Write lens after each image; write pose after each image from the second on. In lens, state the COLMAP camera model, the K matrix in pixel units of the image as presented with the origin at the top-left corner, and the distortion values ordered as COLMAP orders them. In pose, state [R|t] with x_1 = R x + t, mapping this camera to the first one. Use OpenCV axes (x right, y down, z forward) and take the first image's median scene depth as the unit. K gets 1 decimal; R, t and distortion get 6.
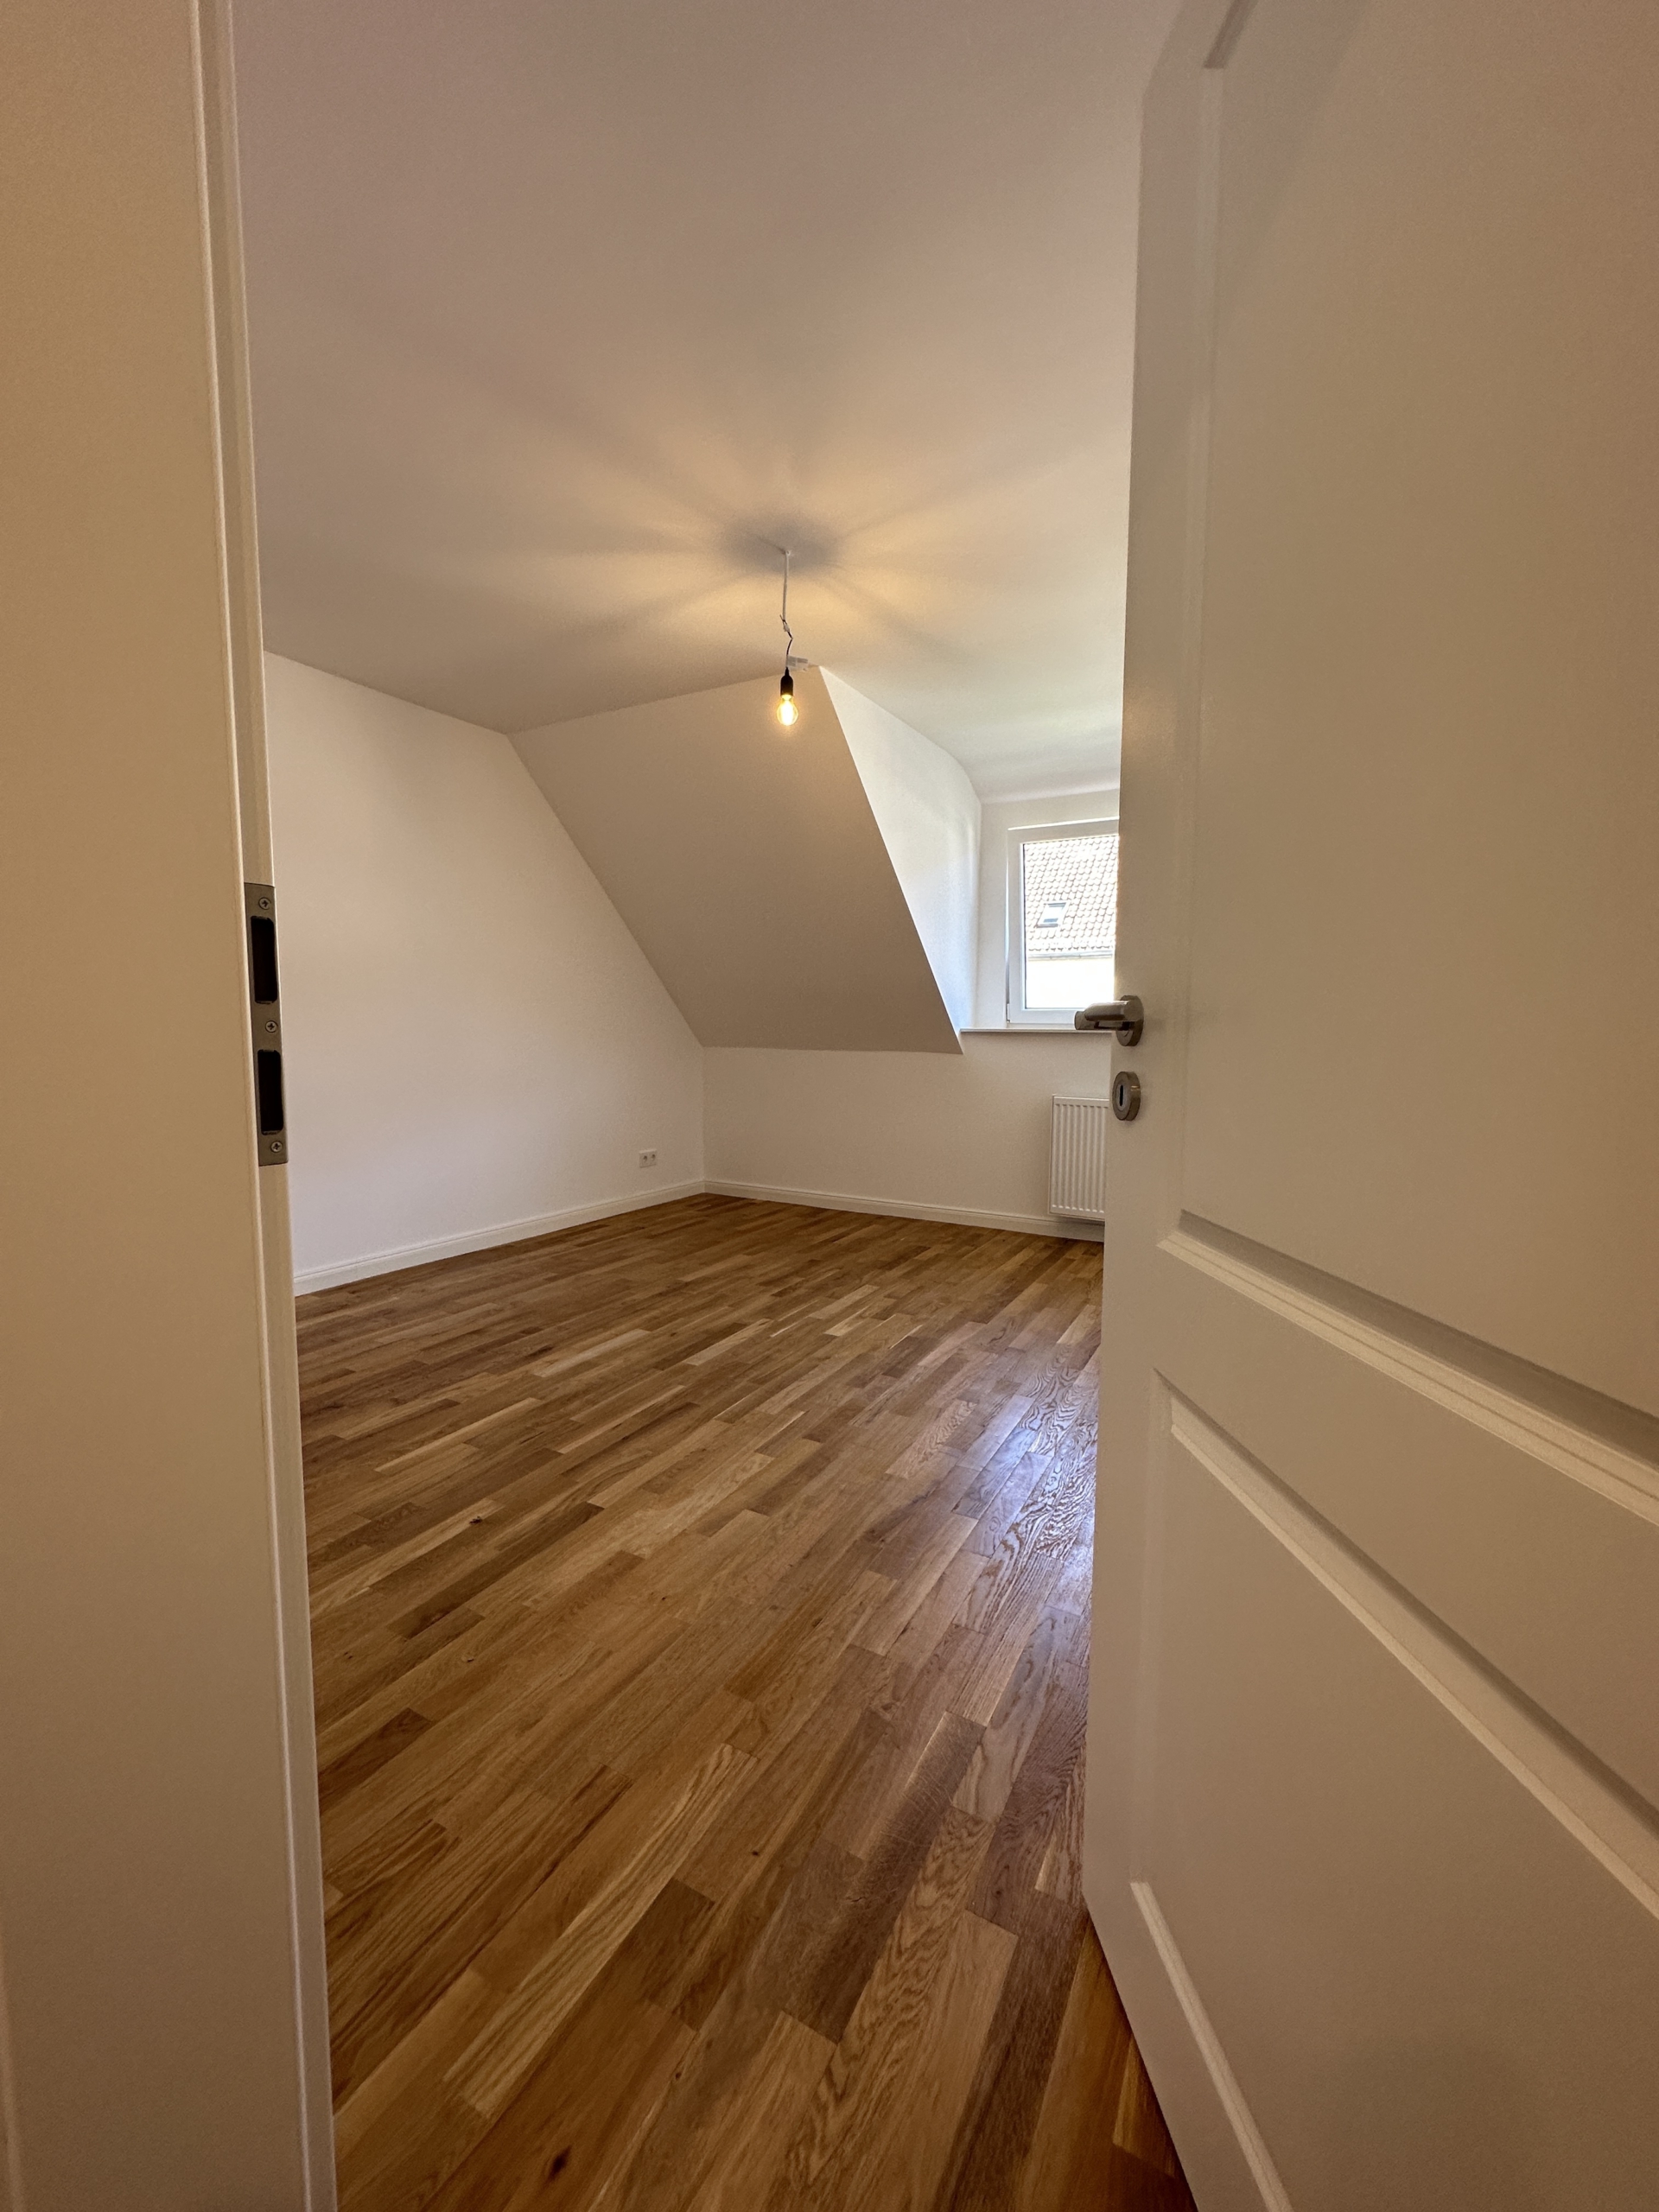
lens RADIAL K [[886.8, 0, 827.1], [0, 886.8, 1102.4], [0, 0, 1]] dist [-0.004484, 0.001192]
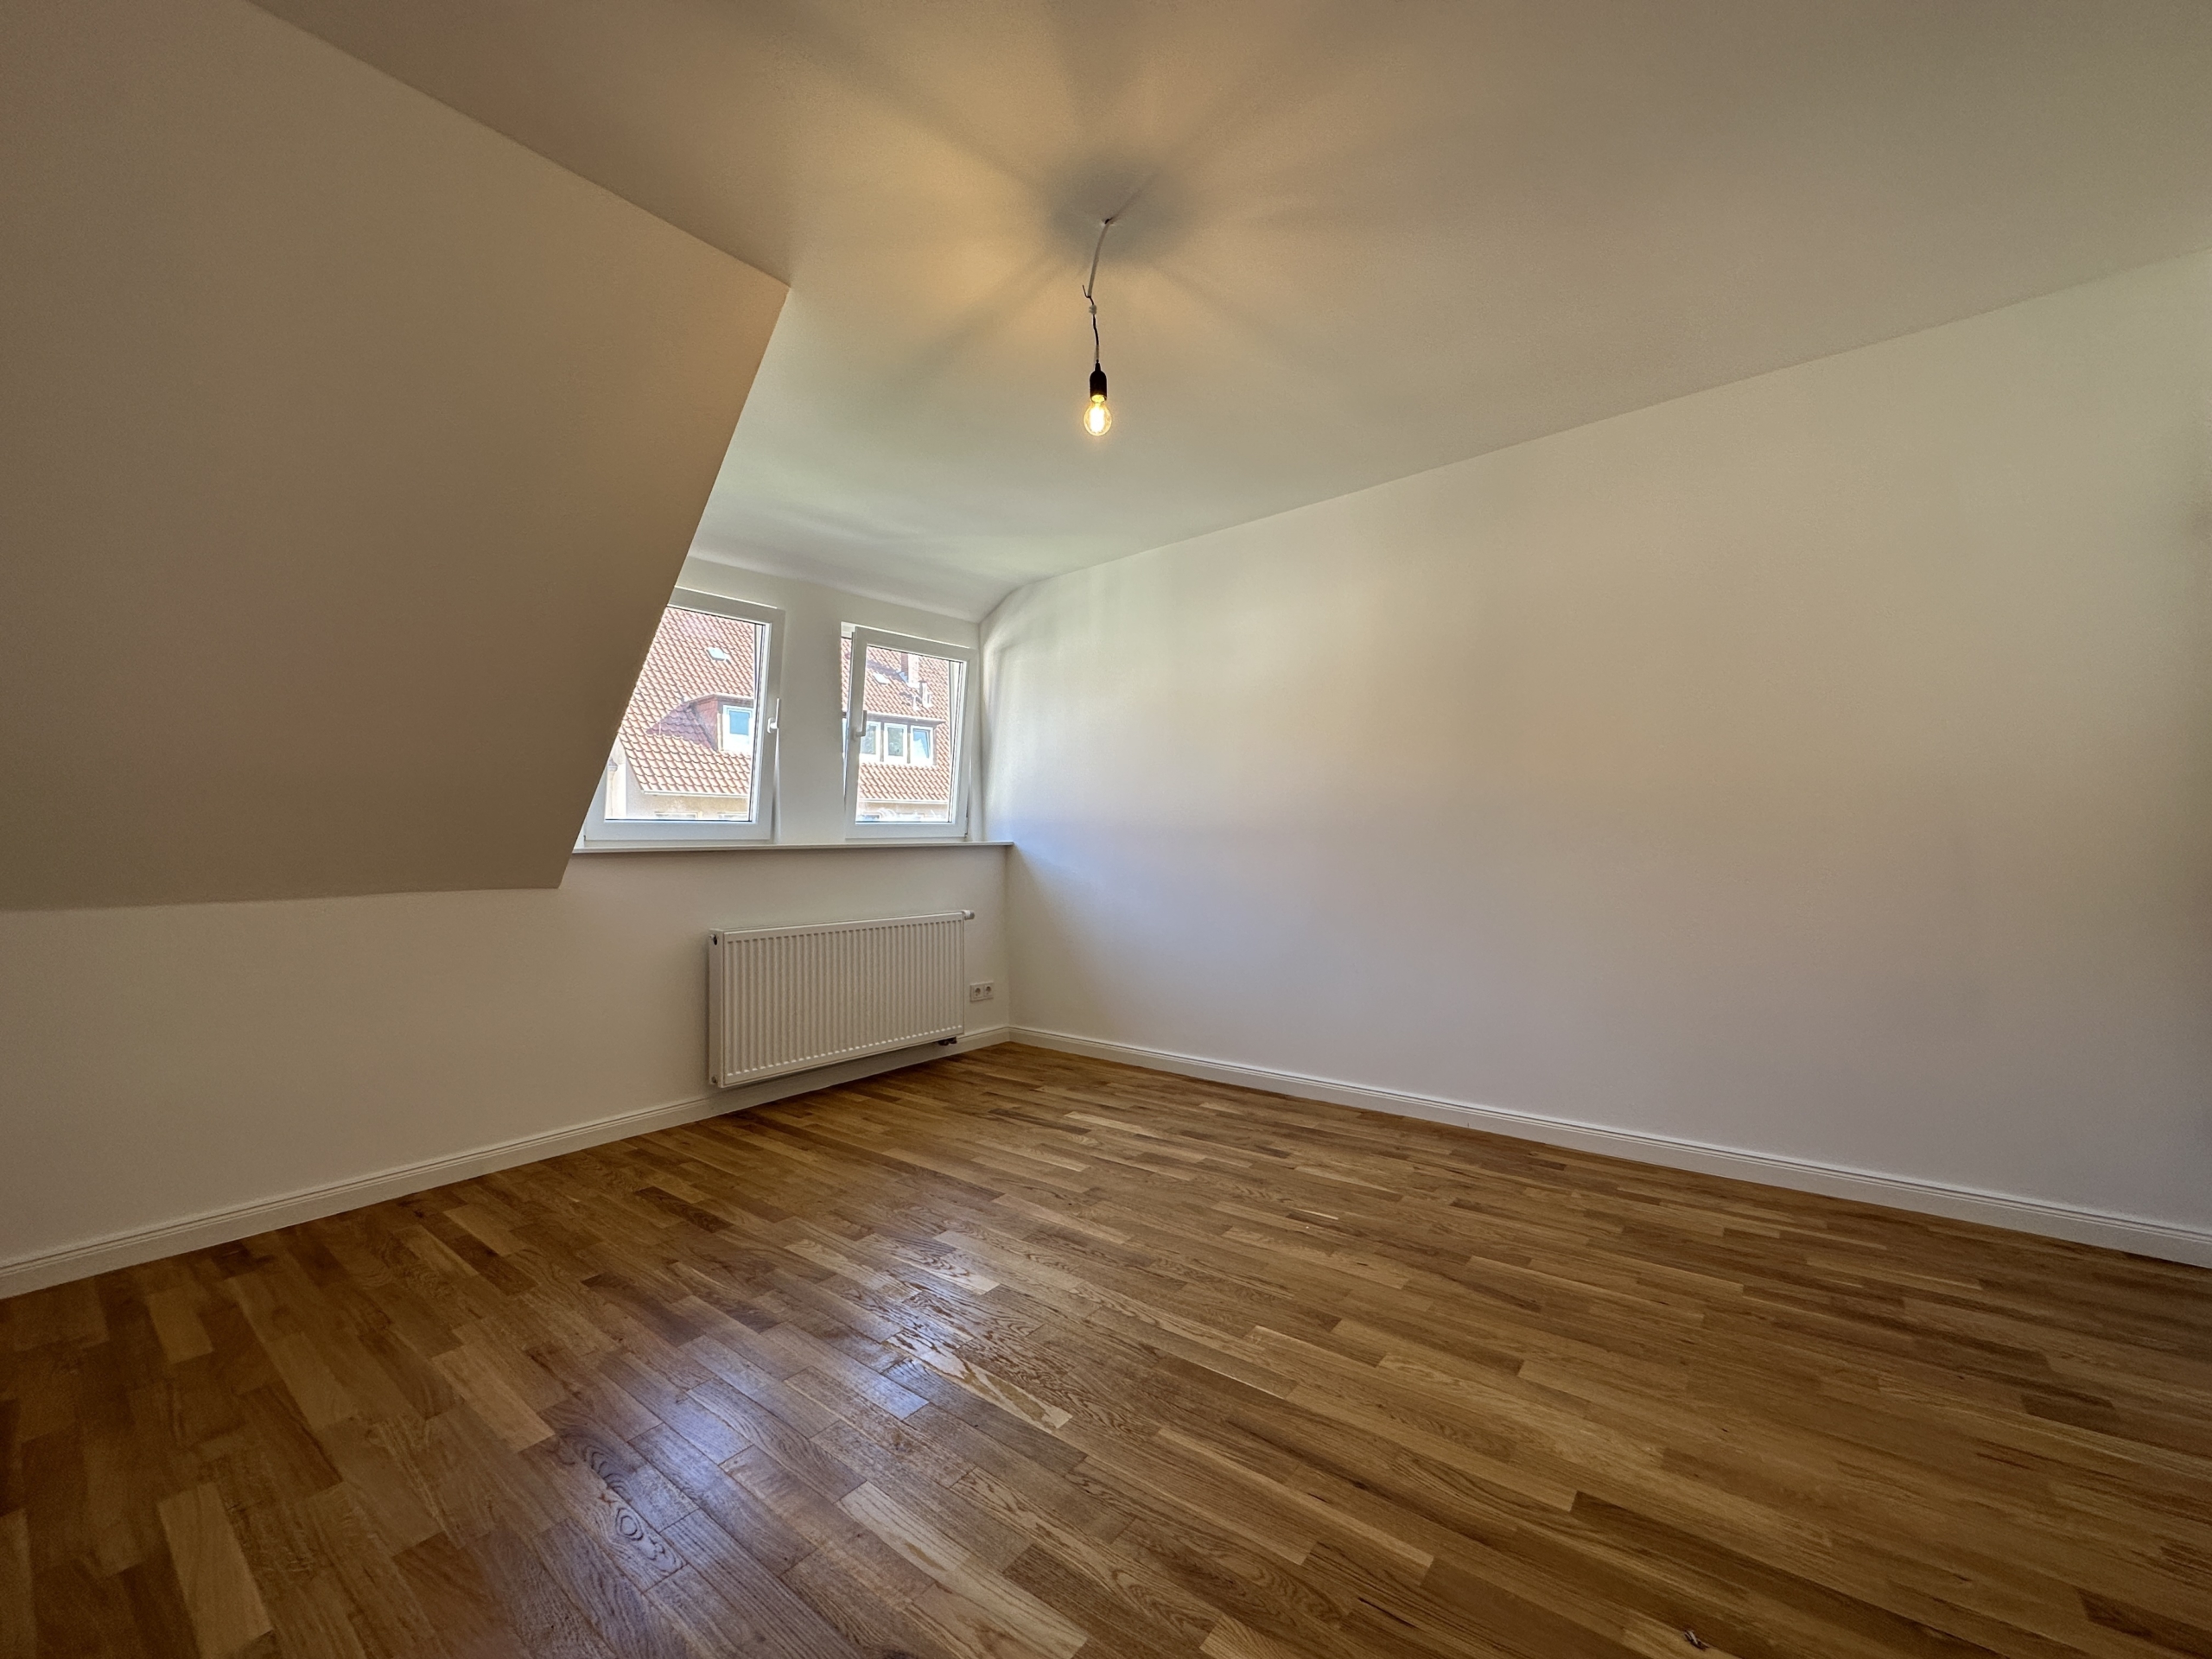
lens RADIAL K [[886.8, 0, 1103.6], [0, 886.8, 830.1], [0, 0, 1]] dist [-0.004484, 0.001192]
pose [[0.157752, 0.002306, 0.987476, -0.712552], [0.100592, 0.994758, -0.018393, -0.075503], [-0.982342, 0.102234, 0.156693, 0.836319]]
